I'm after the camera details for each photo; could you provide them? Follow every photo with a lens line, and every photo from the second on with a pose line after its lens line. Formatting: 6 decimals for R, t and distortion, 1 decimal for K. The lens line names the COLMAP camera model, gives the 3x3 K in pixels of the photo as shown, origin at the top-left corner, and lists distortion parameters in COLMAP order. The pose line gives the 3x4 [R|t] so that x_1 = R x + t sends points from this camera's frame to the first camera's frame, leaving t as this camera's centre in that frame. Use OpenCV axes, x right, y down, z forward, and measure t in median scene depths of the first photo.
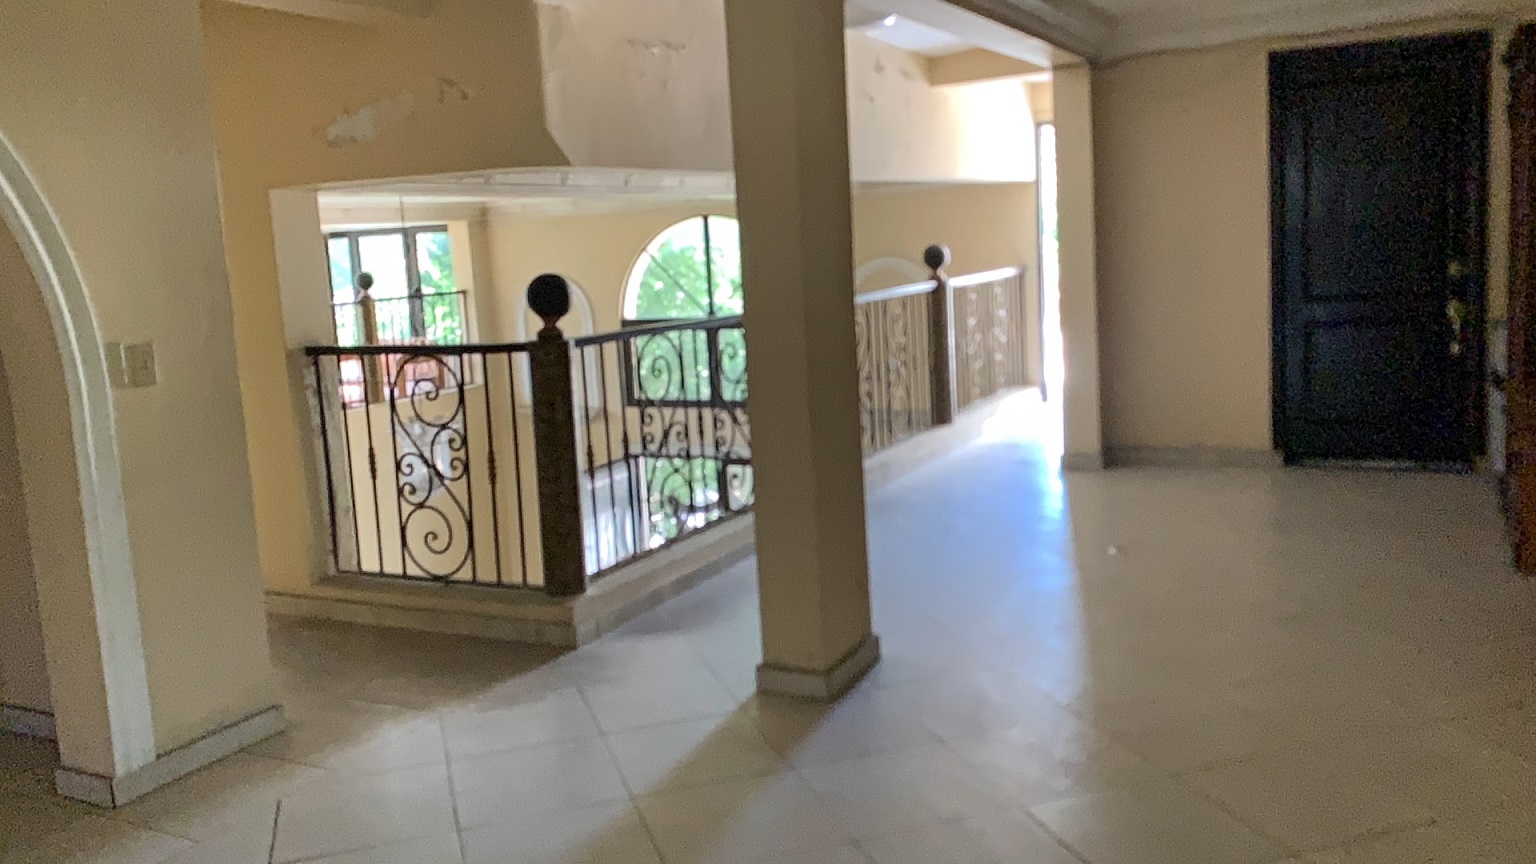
lens RADIAL K [[1246.5, 0, 778.0], [0, 1246.5, 409.4], [0, 0, 1]] dist [0.078050, -0.105187]
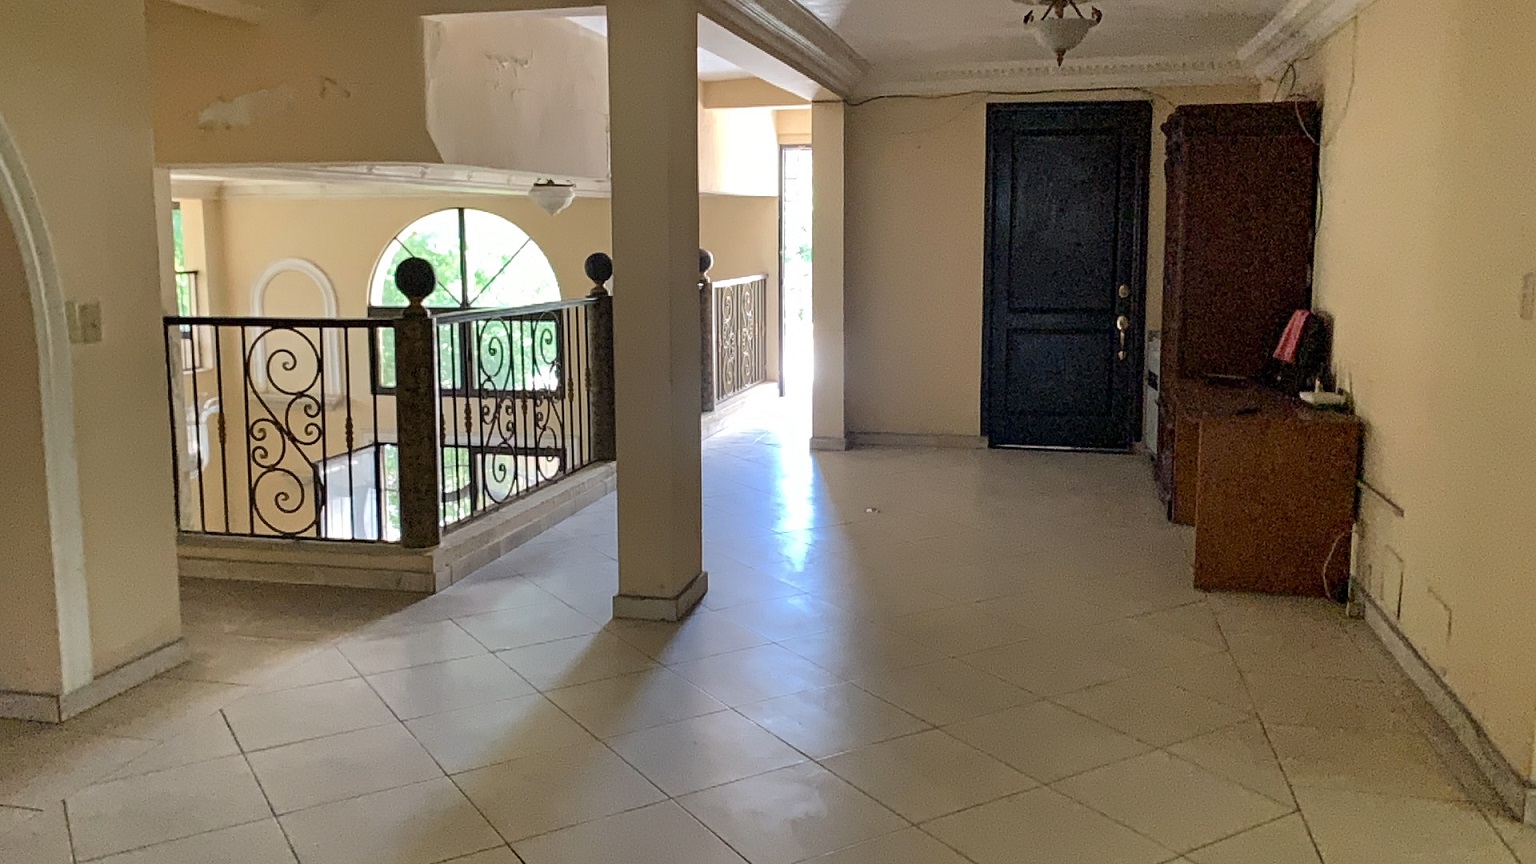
lens RADIAL K [[1306.9, 0, 776.6], [0, 1306.9, 433.9], [0, 0, 1]] dist [0.082907, -0.129211]
pose [[0.964409, 0.012818, 0.264103, -0.166003], [-0.015482, 0.999848, 0.008006, 0.031468], [-0.263960, -0.011810, 0.964461, -0.203501]]
